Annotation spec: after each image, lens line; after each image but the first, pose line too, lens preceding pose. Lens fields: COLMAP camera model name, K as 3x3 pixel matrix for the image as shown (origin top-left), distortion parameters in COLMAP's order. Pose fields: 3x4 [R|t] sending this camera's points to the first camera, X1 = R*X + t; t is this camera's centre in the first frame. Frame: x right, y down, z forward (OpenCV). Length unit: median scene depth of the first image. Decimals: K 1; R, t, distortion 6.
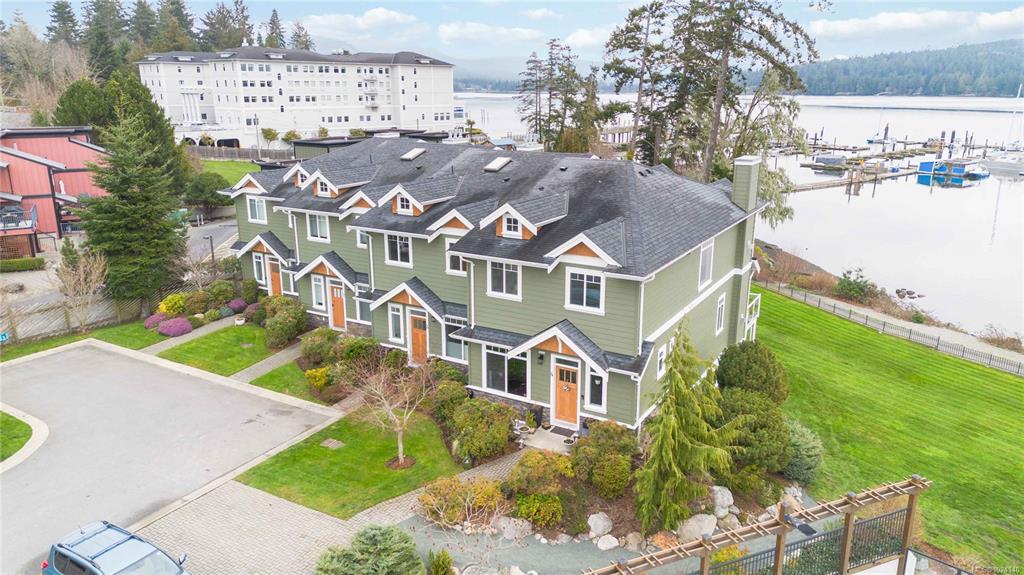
lens RADIAL K [[728.5, 0, 511.9], [0, 728.5, 286.5], [0, 0, 1]] dist [0.058857, -0.039513]
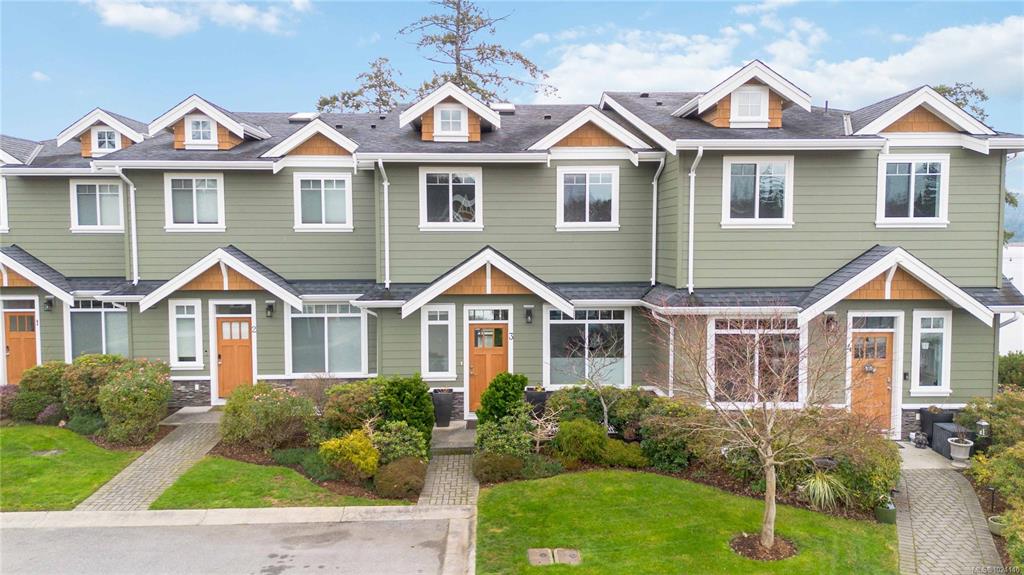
lens RADIAL K [[728.5, 0, 510.8], [0, 728.5, 287.3], [0, 0, 1]] dist [0.058857, -0.039513]
pose [[0.844594, -0.034309, 0.534307, -0.399888], [0.142994, 0.976150, -0.163353, 0.106342], [-0.515959, 0.214369, 0.829356, 0.520464]]
